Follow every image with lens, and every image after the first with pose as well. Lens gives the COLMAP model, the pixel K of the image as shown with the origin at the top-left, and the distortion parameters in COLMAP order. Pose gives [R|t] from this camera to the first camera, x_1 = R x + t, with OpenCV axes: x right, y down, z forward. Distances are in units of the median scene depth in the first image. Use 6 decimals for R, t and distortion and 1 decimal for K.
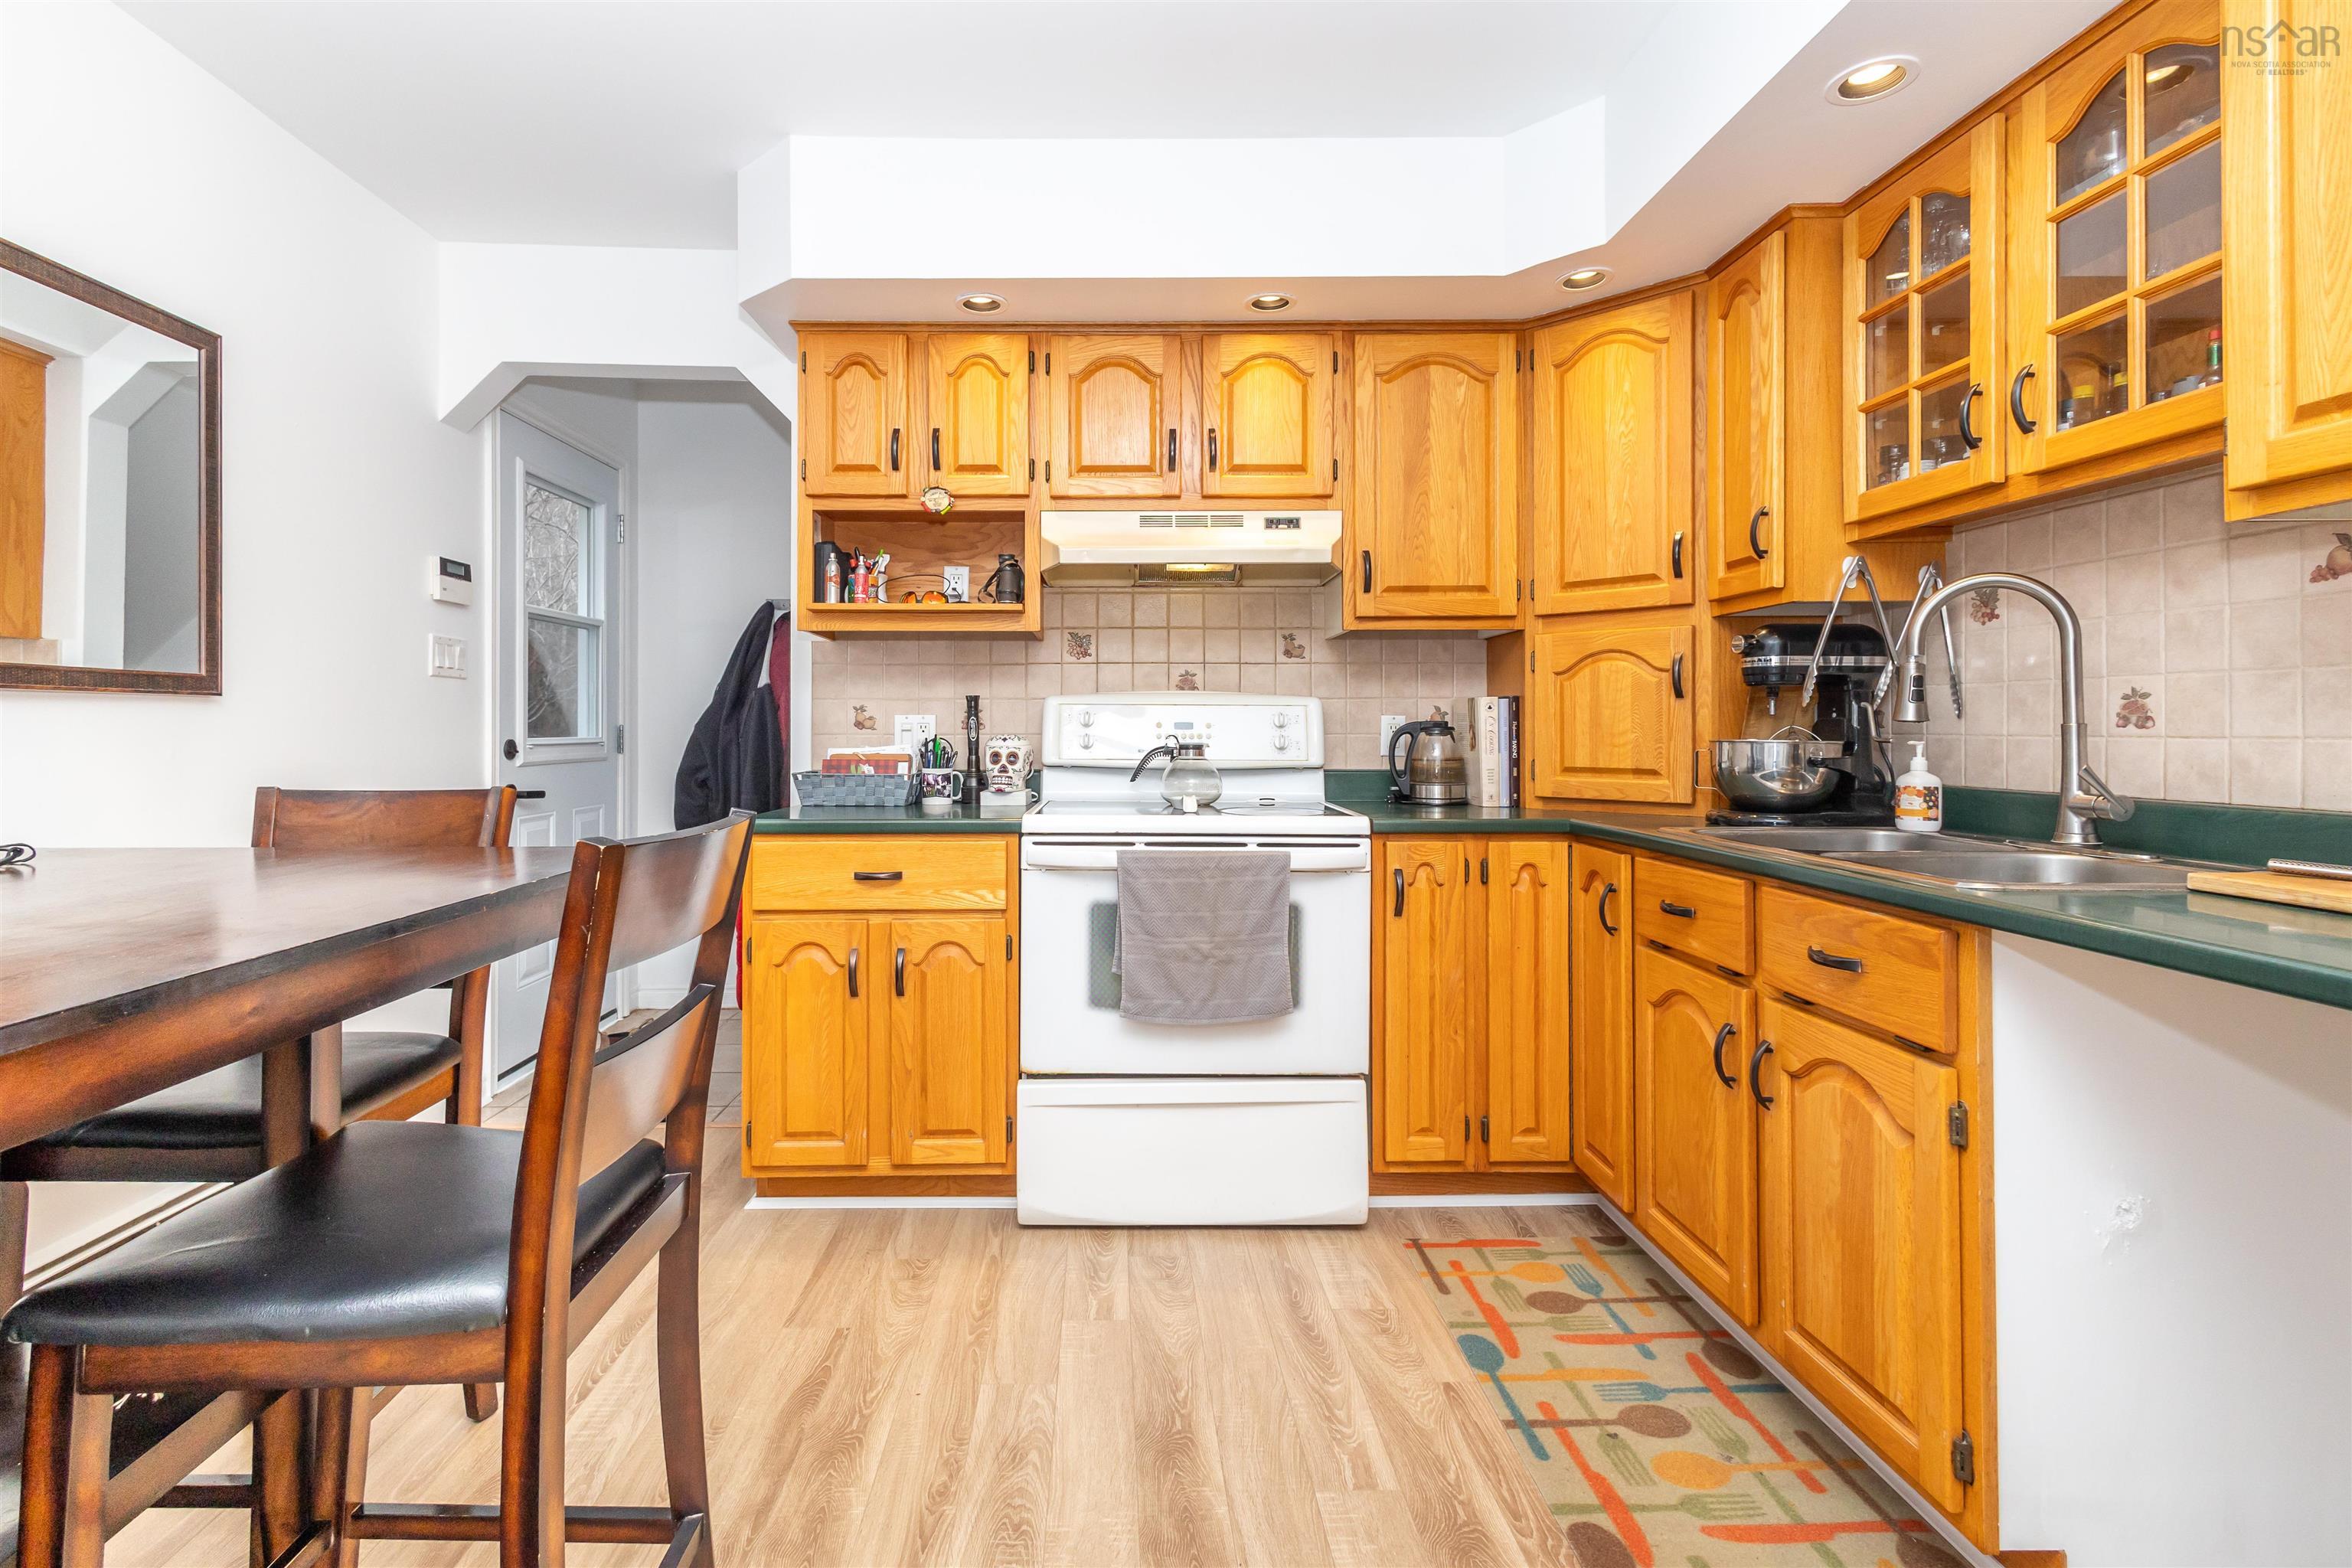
lens RADIAL K [[1105.3, 0, 1162.8], [0, 1105.3, 727.9], [0, 0, 1]] dist [0.003290, 0.000449]
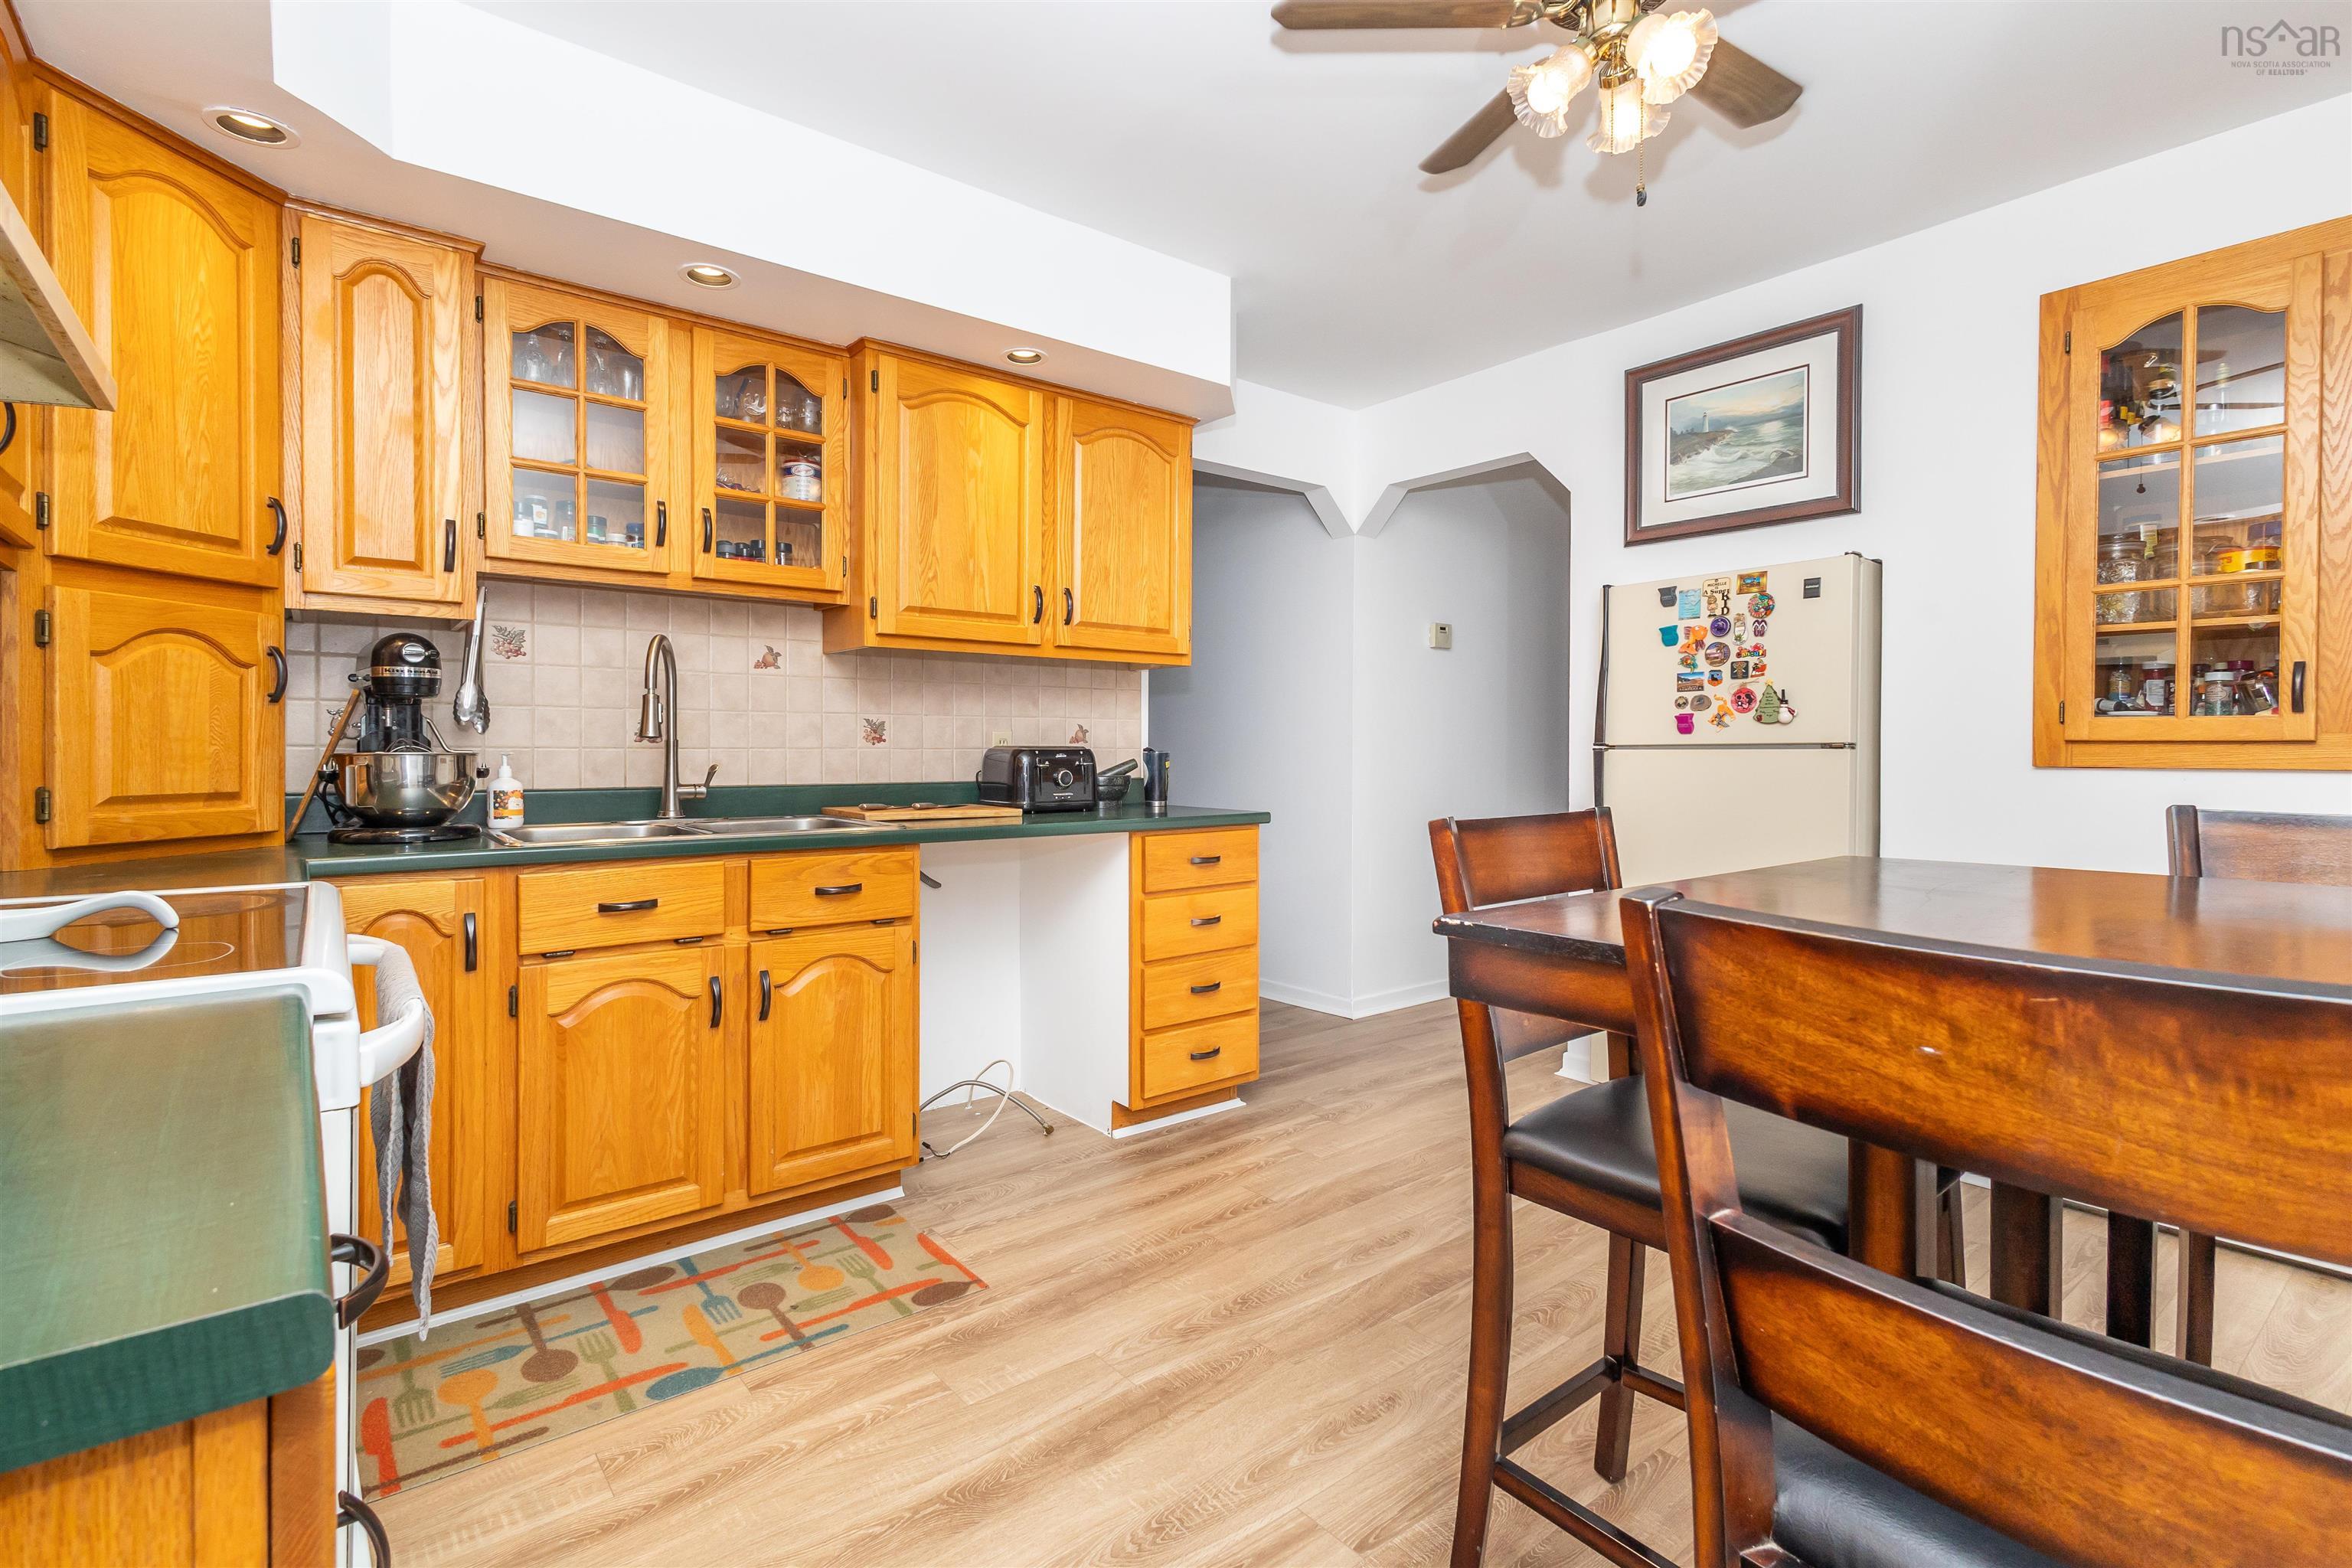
lens RADIAL K [[1074.9, 0, 1119.6], [0, 1074.9, 762.6], [0, 0, 1]] dist [-0.000178, -0.000108]
pose [[-0.556027, -0.012951, 0.831063, -0.520464], [-0.004518, 0.999911, 0.012560, 0.004477], [-0.831152, 0.003229, -0.556036, 0.890458]]
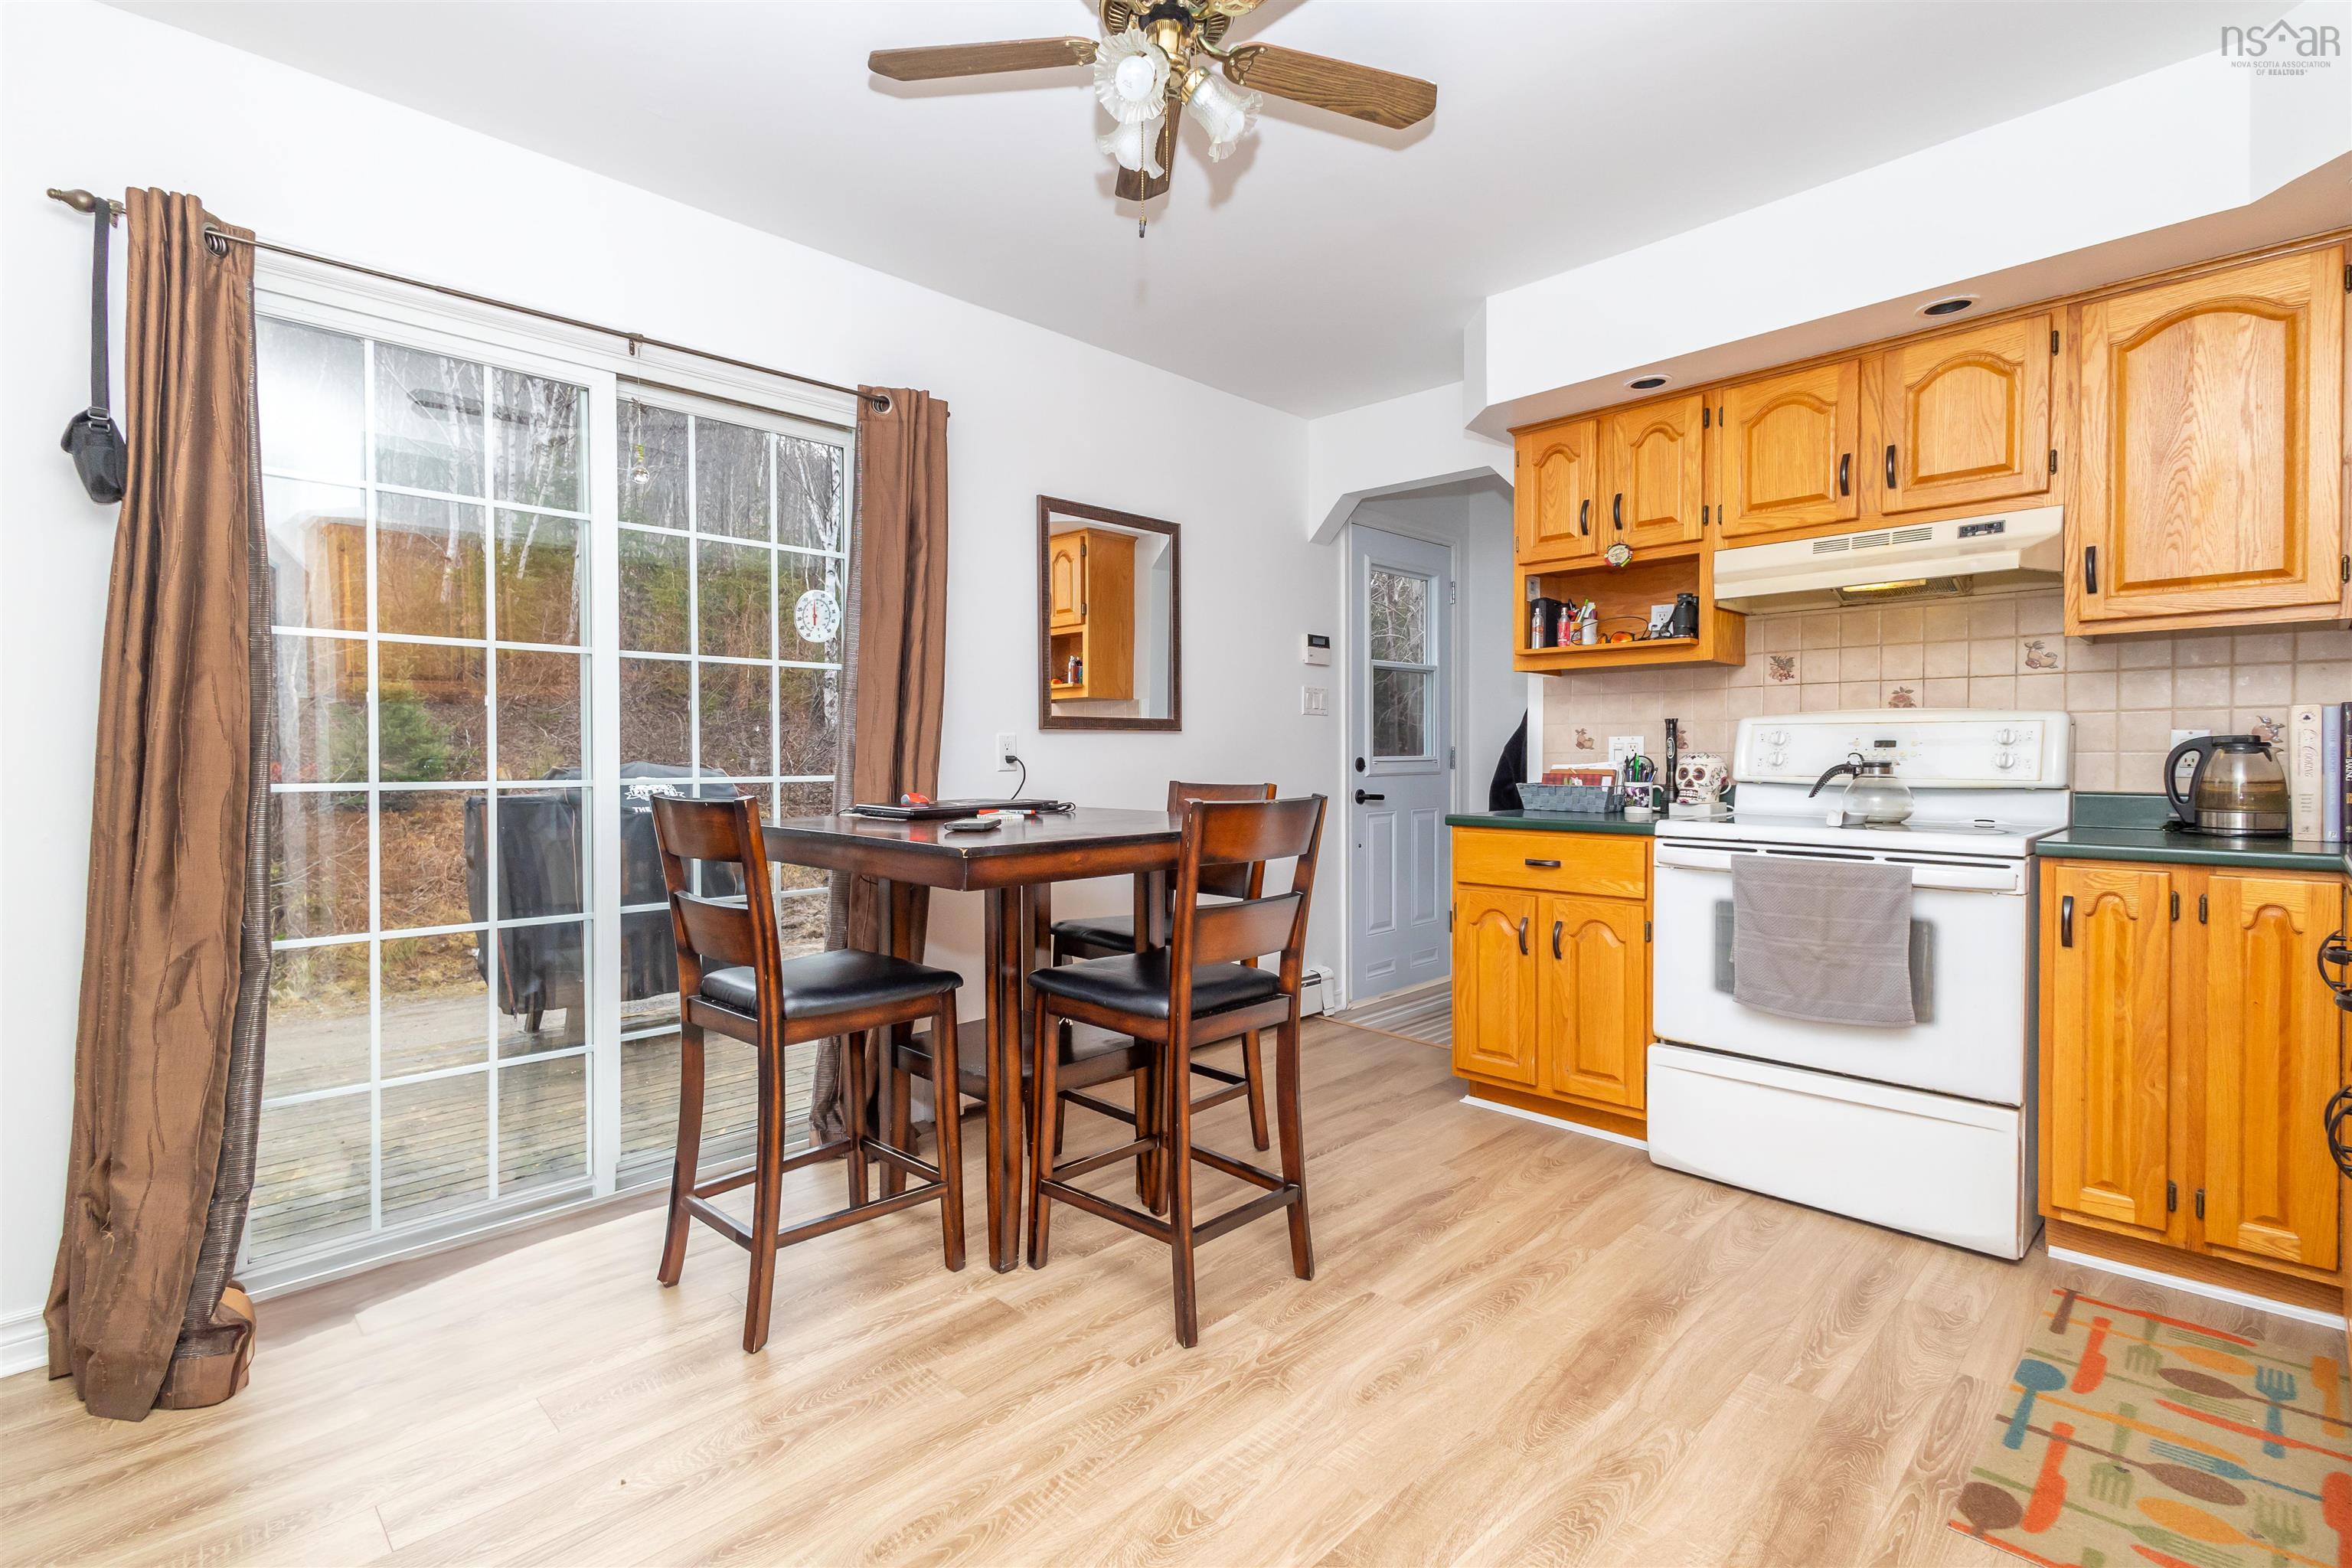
lens RADIAL K [[1110.8, 0, 1176.0], [0, 1110.8, 784.0], [0, 0, 1]] dist [-0.000806, -0.001025]
pose [[0.684177, 0.017975, -0.729094, 0.349676], [0.004345, 0.999578, 0.028720, 0.003213], [0.729303, -0.022817, 0.683811, -0.168619]]
